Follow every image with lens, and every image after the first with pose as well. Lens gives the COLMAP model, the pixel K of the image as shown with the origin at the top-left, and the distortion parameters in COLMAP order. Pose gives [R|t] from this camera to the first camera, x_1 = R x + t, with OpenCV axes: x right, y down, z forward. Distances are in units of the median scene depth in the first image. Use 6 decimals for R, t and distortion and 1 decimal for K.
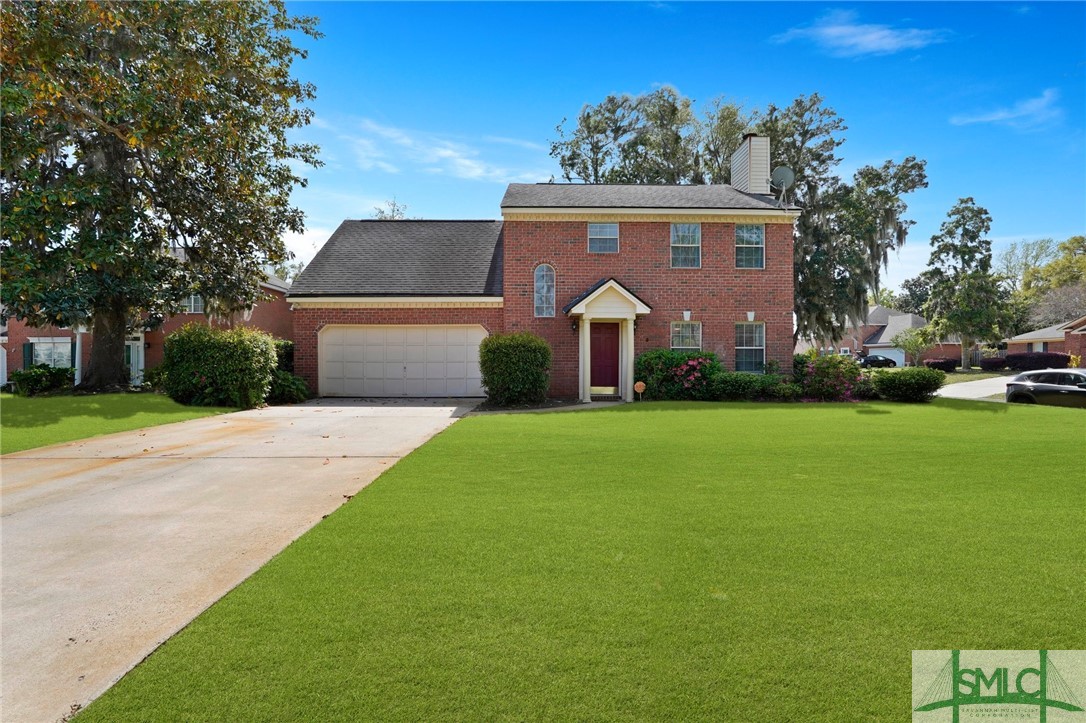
lens RADIAL K [[484.1, 0, 537.2], [0, 484.1, 357.8], [0, 0, 1]] dist [-0.010279, 0.003526]
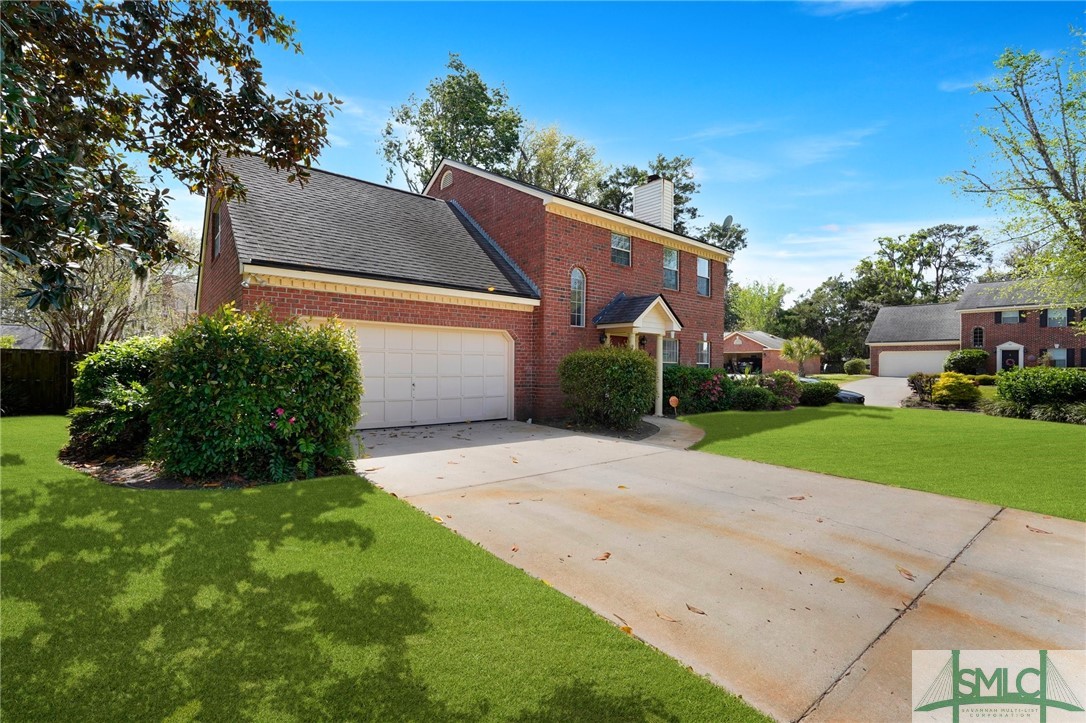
lens RADIAL K [[484.1, 0, 544.7], [0, 484.1, 364.2], [0, 0, 1]] dist [-0.010279, 0.003526]
pose [[0.772548, 0.011638, 0.634849, -0.605416], [-0.018575, 0.999818, 0.004276, -0.017481], [-0.634684, -0.015096, 0.772624, 0.342223]]
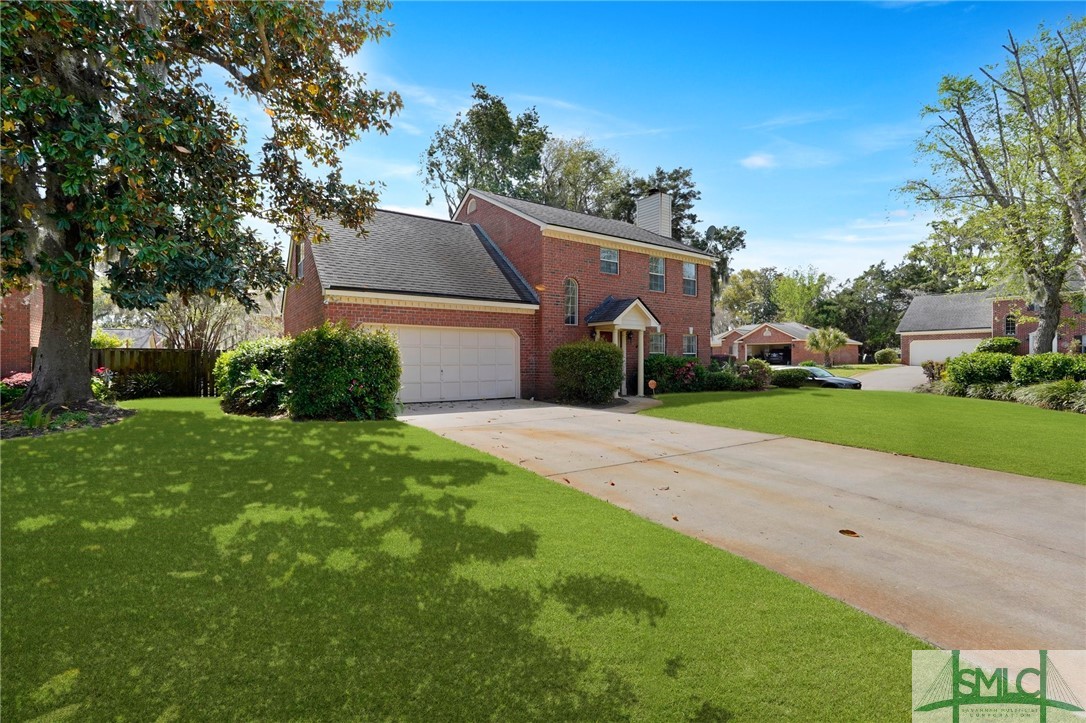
lens RADIAL K [[484.1, 0, 541.1], [0, 484.1, 361.1], [0, 0, 1]] dist [-0.010279, 0.003526]
pose [[0.832906, -0.000676, 0.553415, -0.673312], [-0.005751, 0.999935, 0.009876, -0.010597], [-0.553385, -0.011408, 0.832847, 0.093099]]
